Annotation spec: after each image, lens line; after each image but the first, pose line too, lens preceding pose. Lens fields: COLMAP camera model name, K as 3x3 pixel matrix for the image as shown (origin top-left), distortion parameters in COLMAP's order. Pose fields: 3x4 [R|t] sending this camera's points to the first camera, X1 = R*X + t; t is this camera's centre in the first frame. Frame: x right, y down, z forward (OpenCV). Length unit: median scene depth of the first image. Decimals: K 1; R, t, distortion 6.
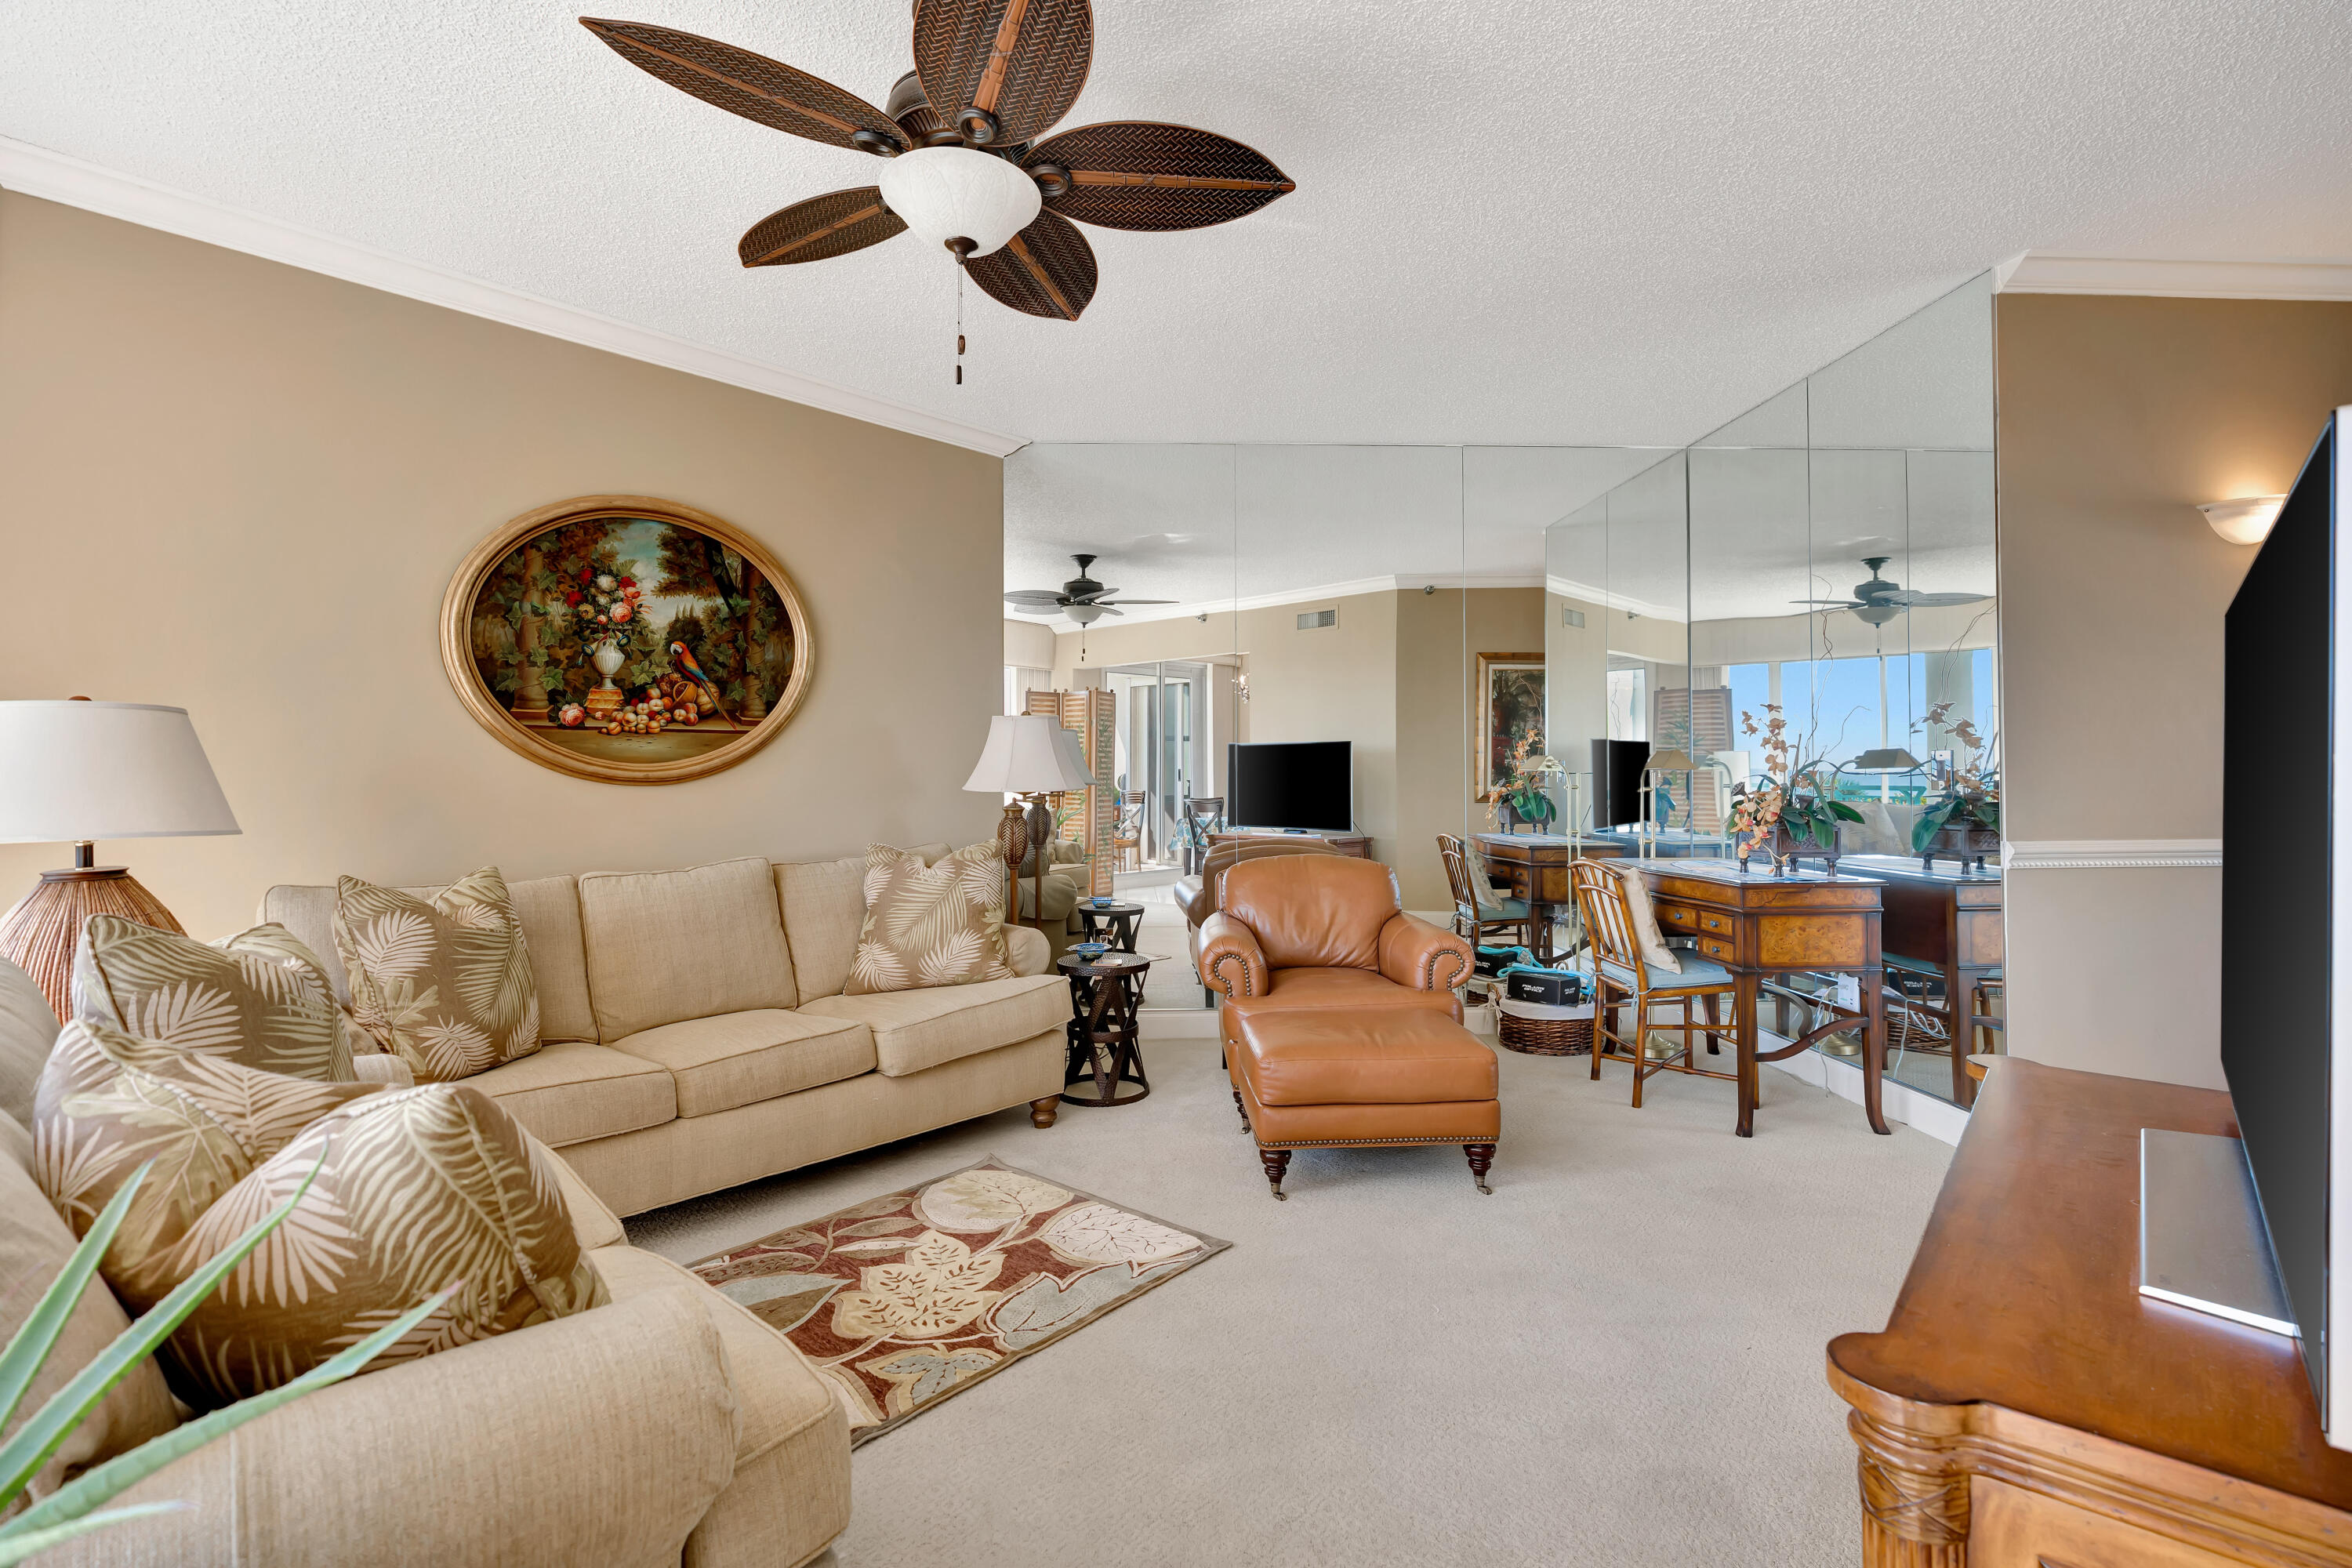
lens RADIAL K [[1051.3, 0, 1180.1], [0, 1051.3, 776.7], [0, 0, 1]] dist [-0.006300, 0.001193]
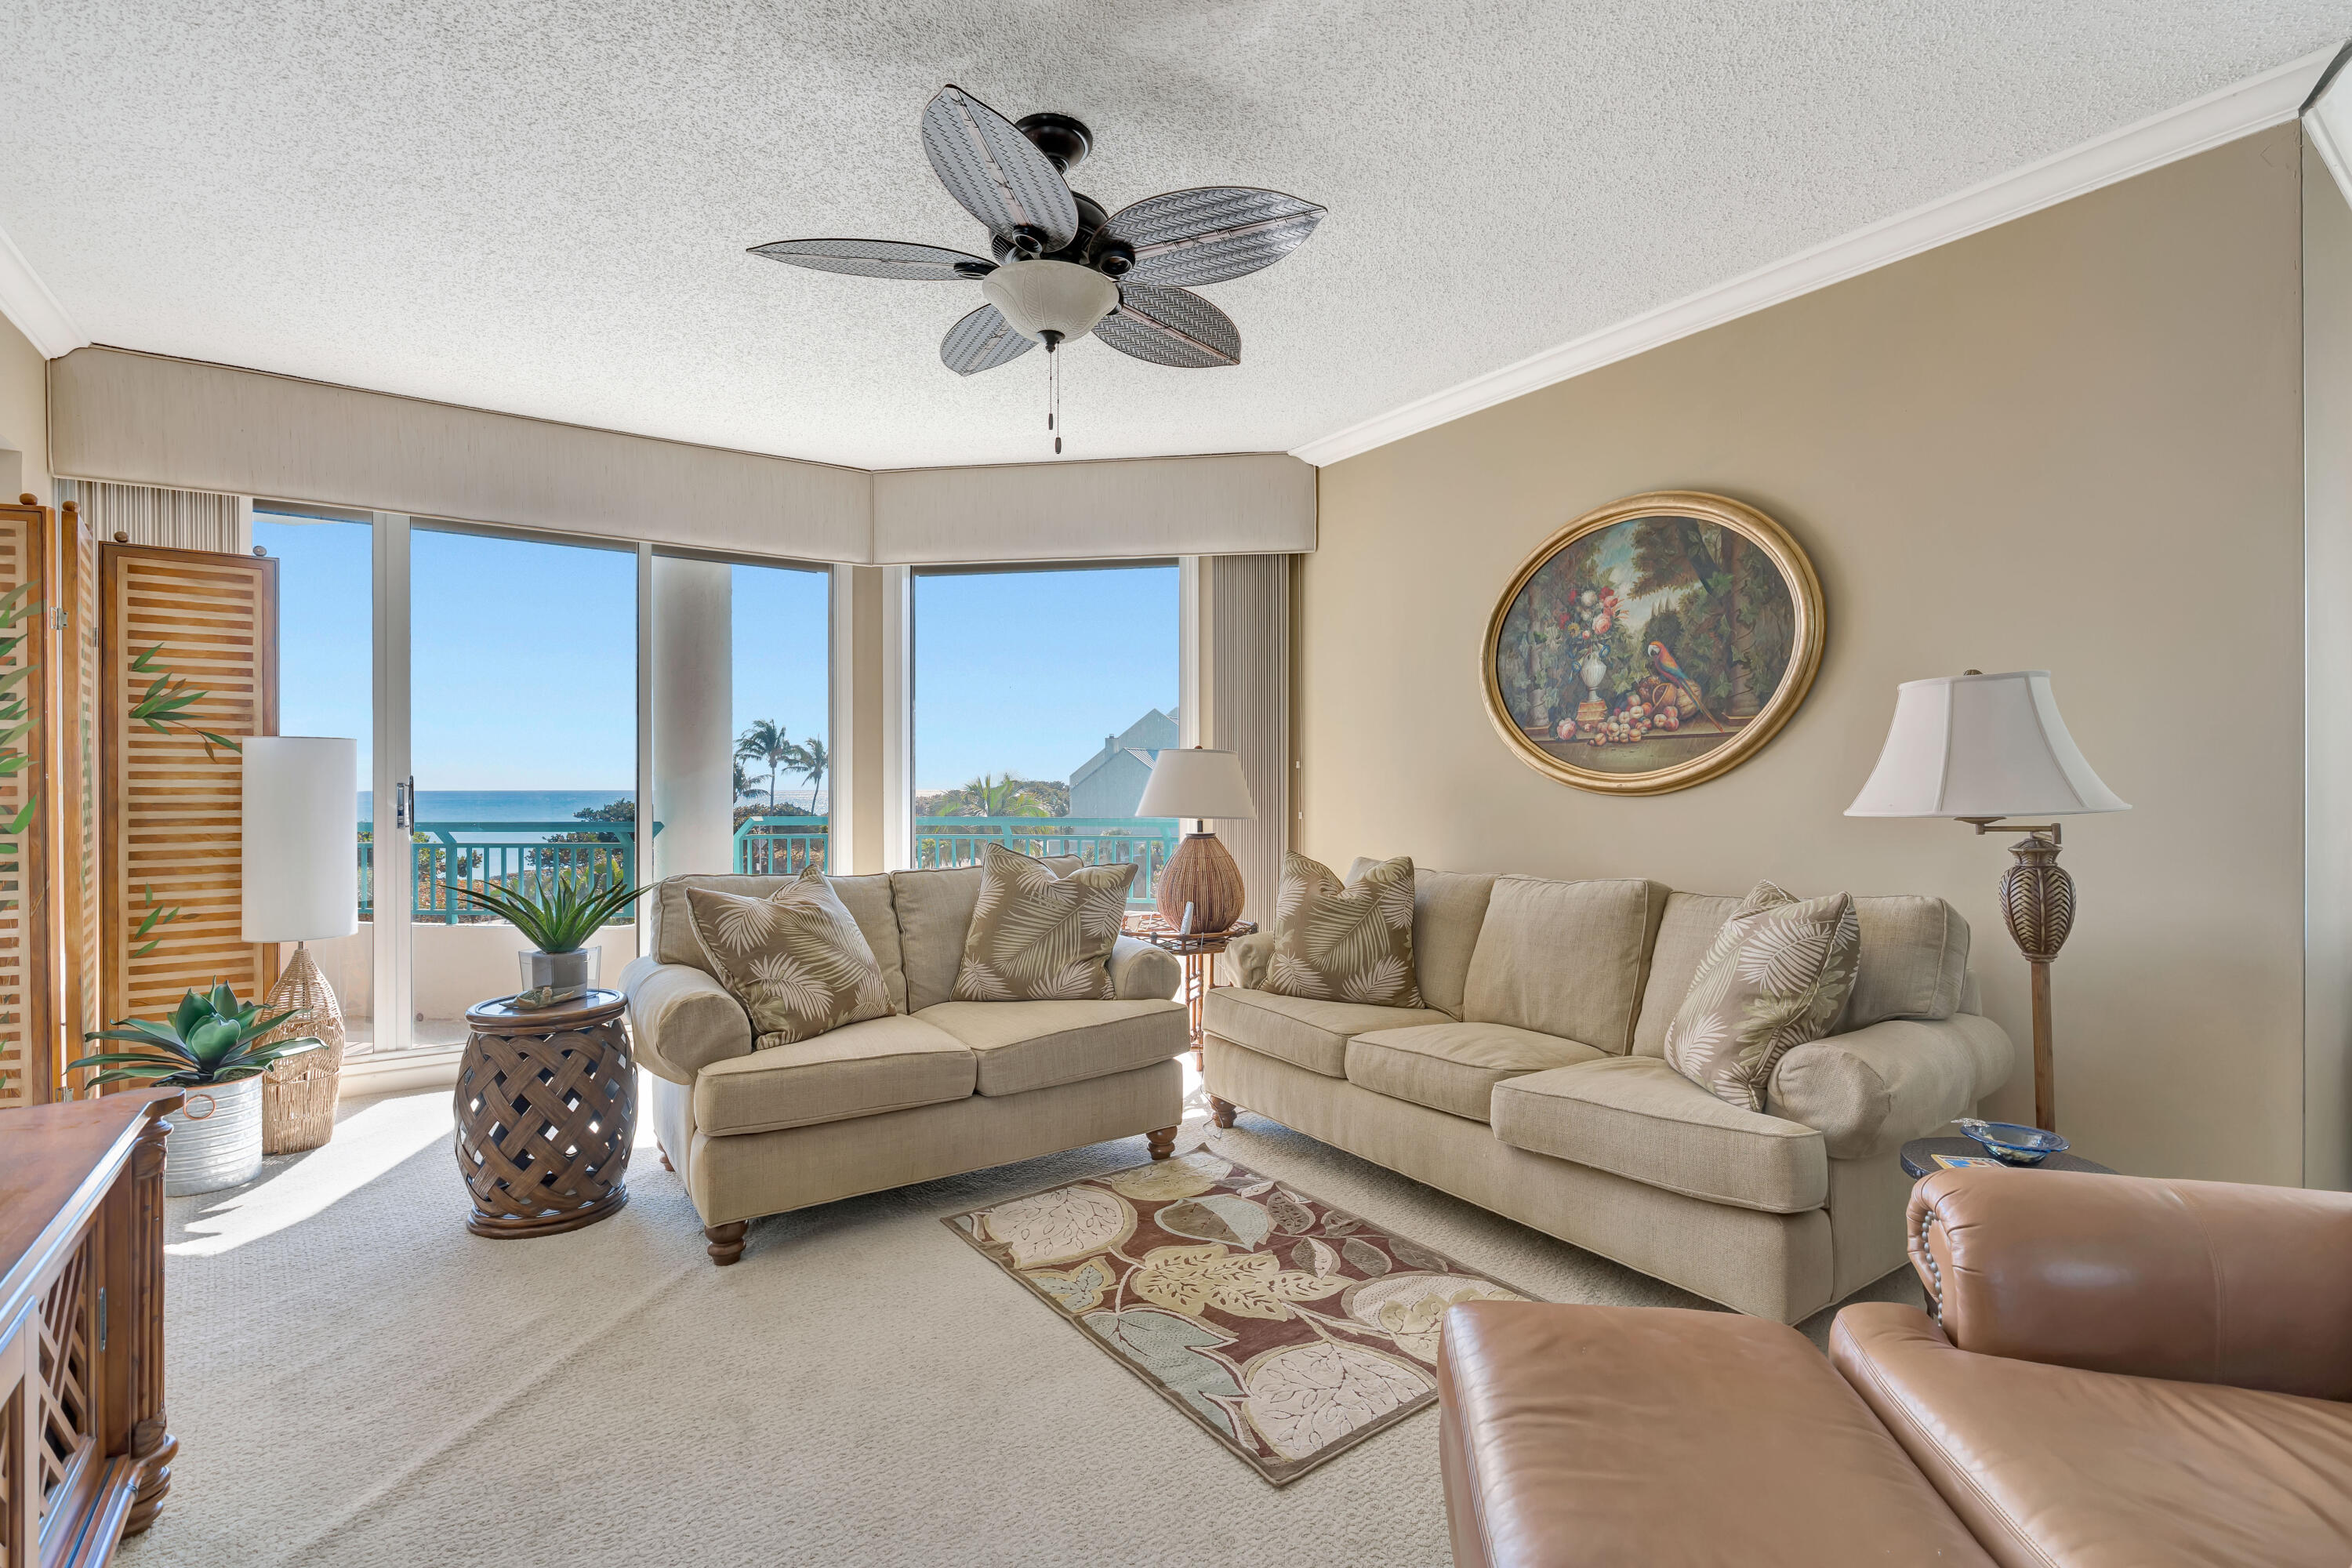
lens RADIAL K [[1066.3, 0, 1178.4], [0, 1066.3, 788.8], [0, 0, 1]] dist [-0.003304, 0.001195]
pose [[-0.213488, 0.007121, -0.976920, 0.554186], [-0.000010, 0.999973, 0.007292, -0.005718], [0.976946, 0.001567, -0.213482, 0.823133]]
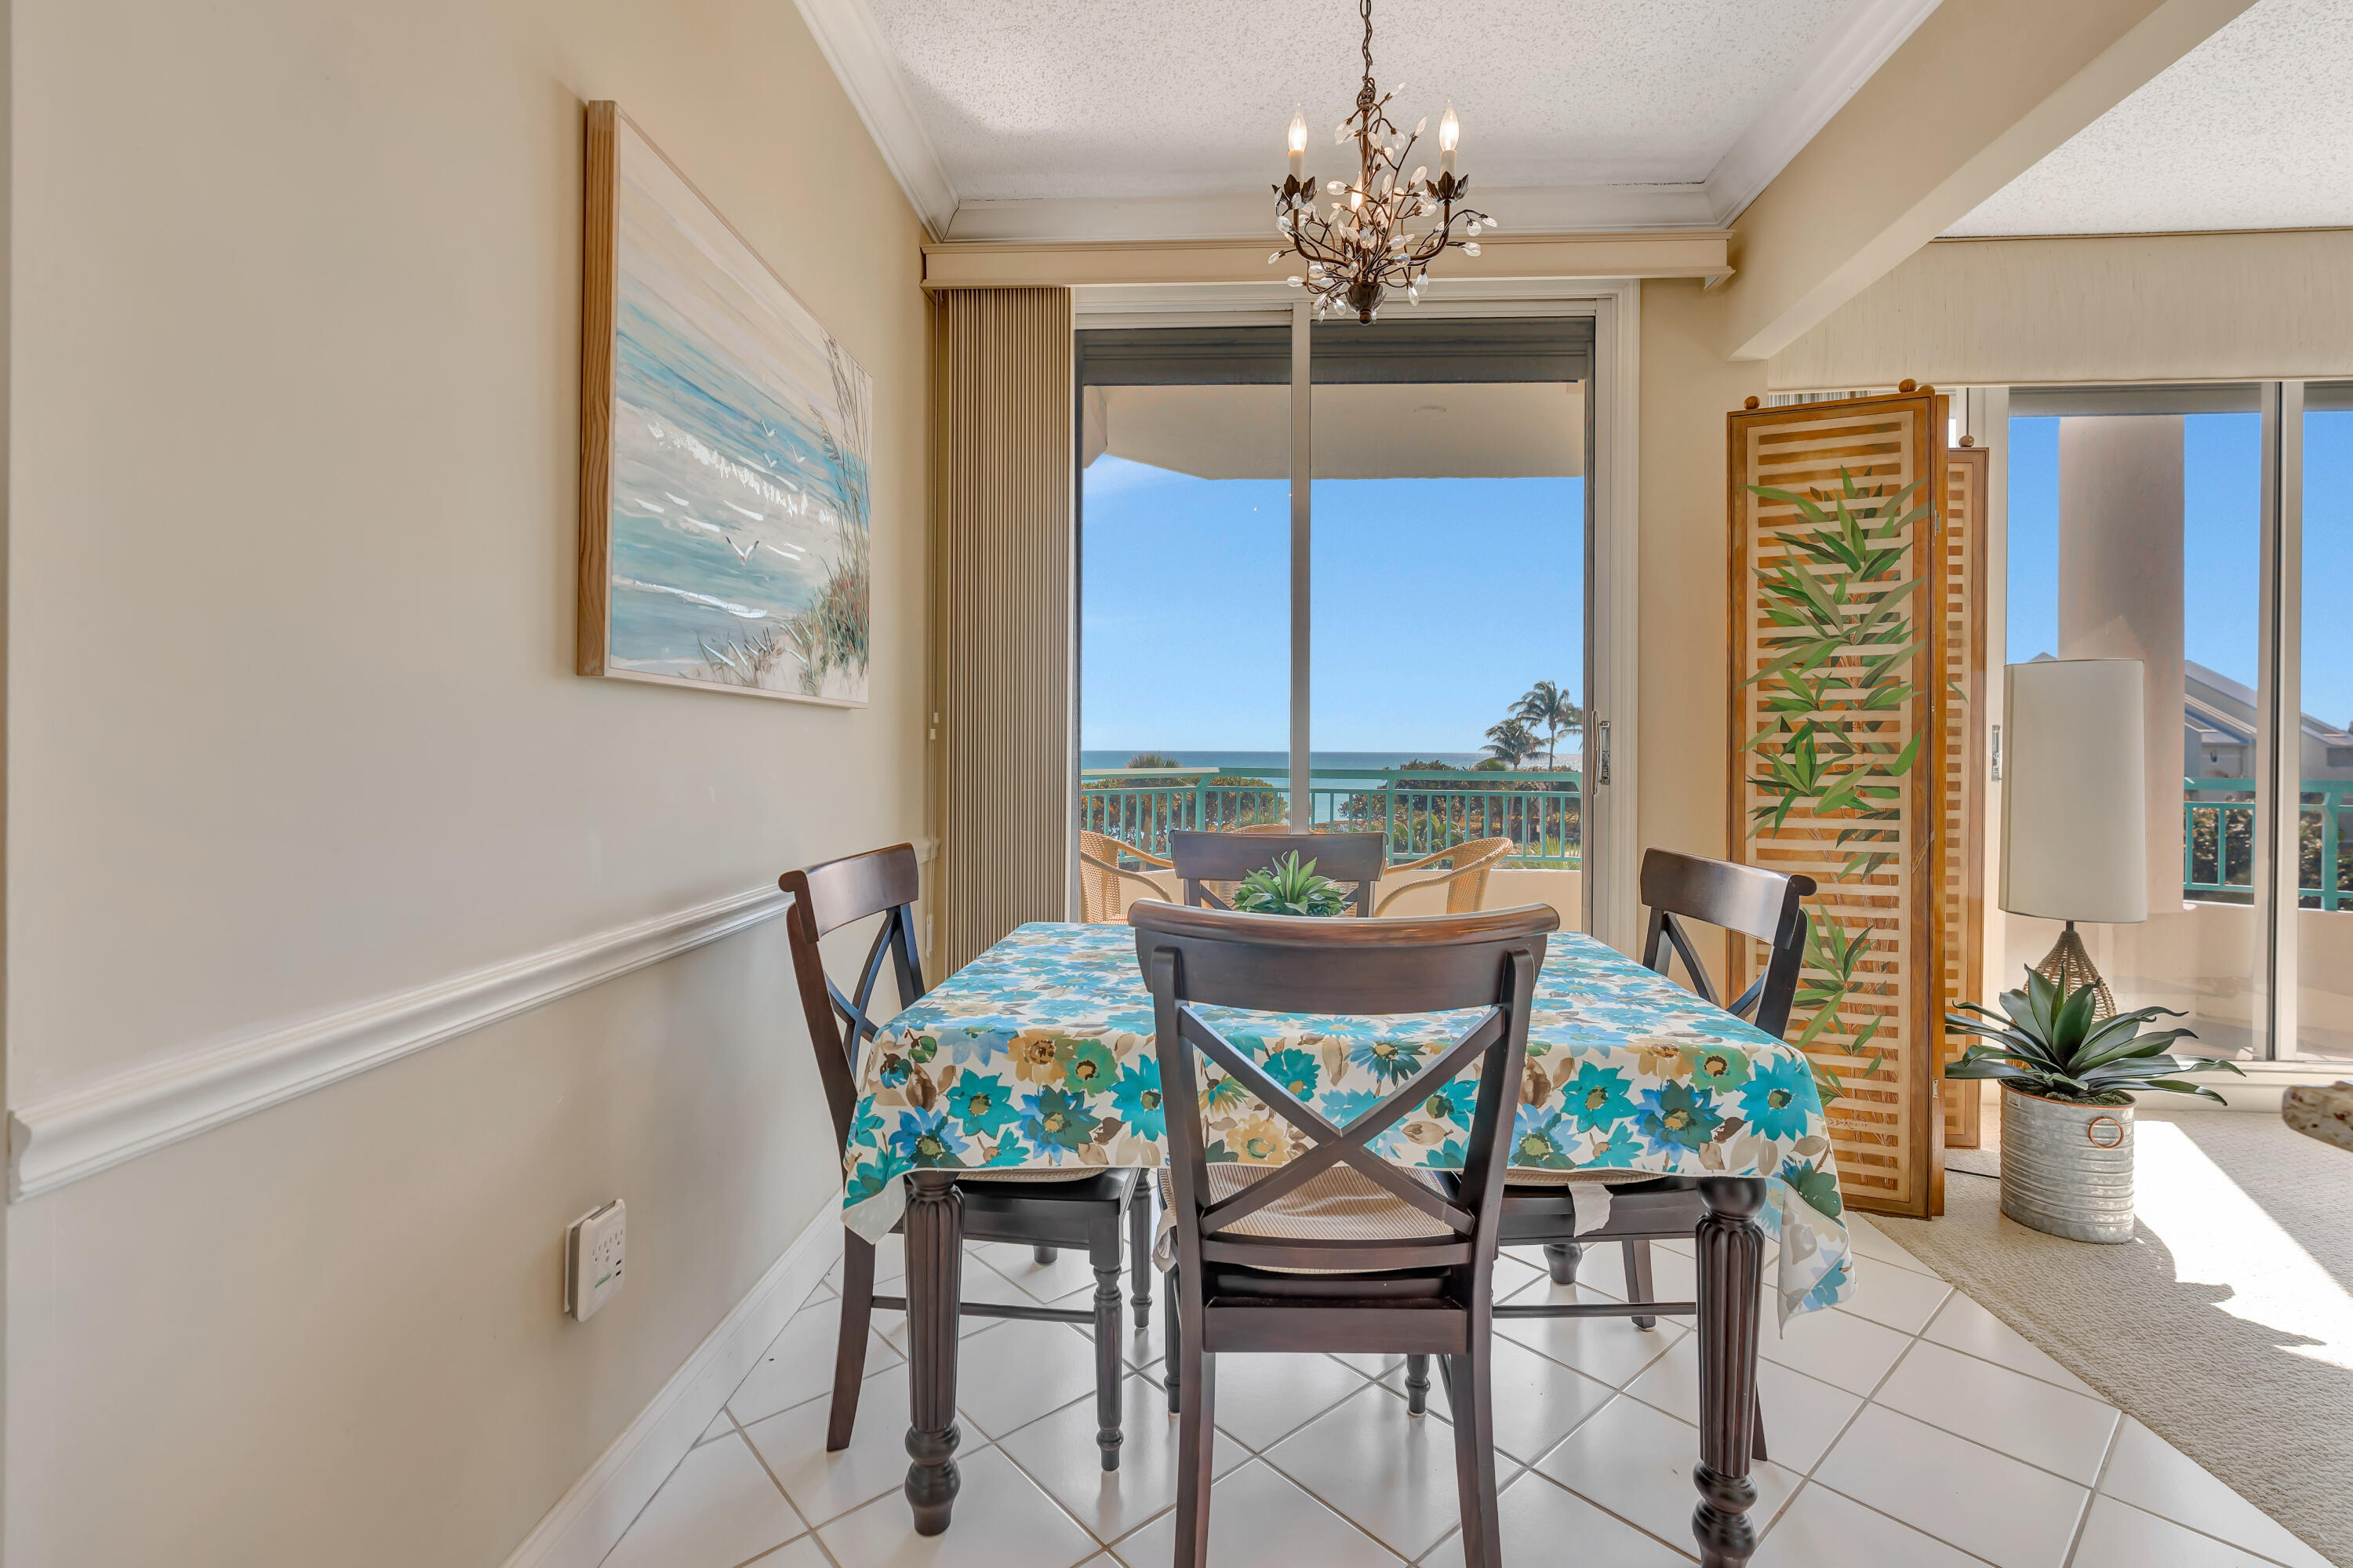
lens RADIAL K [[1046.5, 0, 1169.2], [0, 1046.5, 746.5], [0, 0, 1]] dist [-0.001703, 0.000996]
pose [[-0.778922, 0.000095, -0.627120, 0.763516], [-0.002223, 0.999993, 0.002913, 0.015316], [0.627116, 0.003663, -0.778917, -0.022912]]
